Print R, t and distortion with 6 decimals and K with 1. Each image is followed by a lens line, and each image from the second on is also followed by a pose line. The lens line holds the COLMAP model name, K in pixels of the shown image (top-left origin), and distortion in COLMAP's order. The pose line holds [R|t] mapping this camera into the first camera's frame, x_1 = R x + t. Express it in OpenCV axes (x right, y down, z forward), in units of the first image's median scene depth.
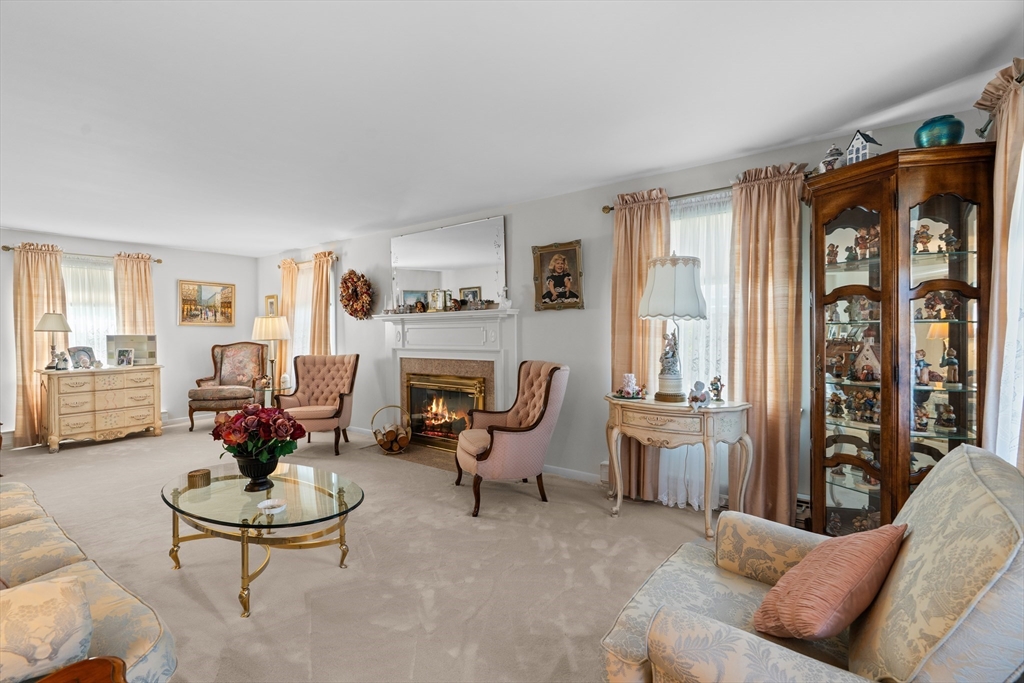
lens RADIAL K [[464.3, 0, 511.2], [0, 464.3, 333.4], [0, 0, 1]] dist [-0.002410, 0.000659]
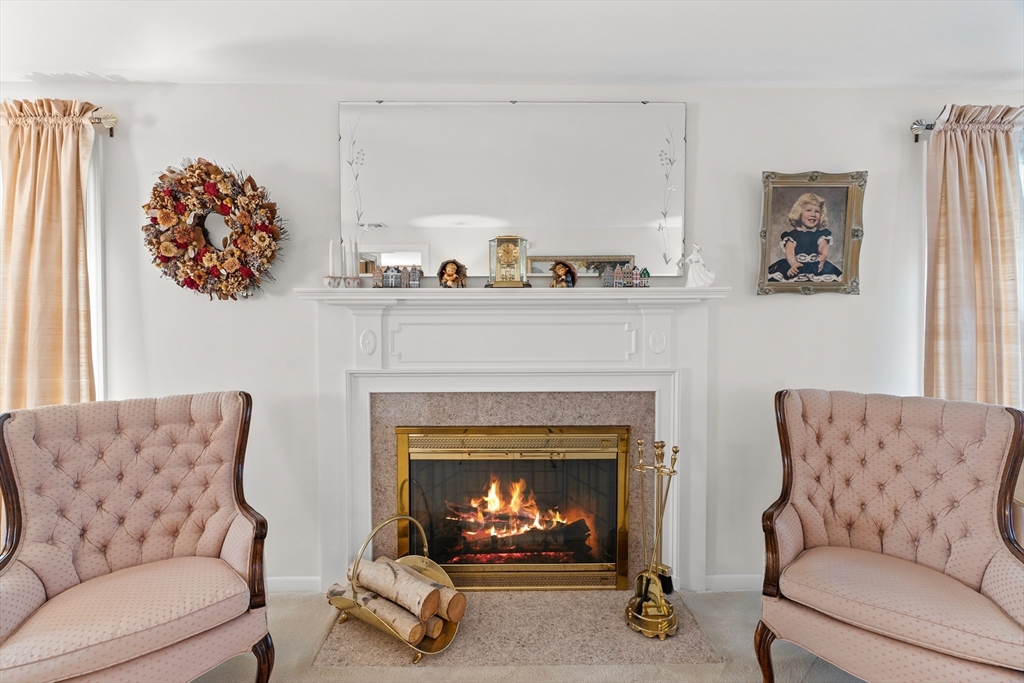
lens RADIAL K [[439.7, 0, 500.0], [0, 439.7, 337.3], [0, 0, 1]] dist [-0.003950, -0.000149]
pose [[0.797050, -0.004625, 0.603896, -0.441250], [-0.003568, 0.999917, 0.012368, -0.004008], [-0.603903, -0.012013, 0.796968, 0.698440]]
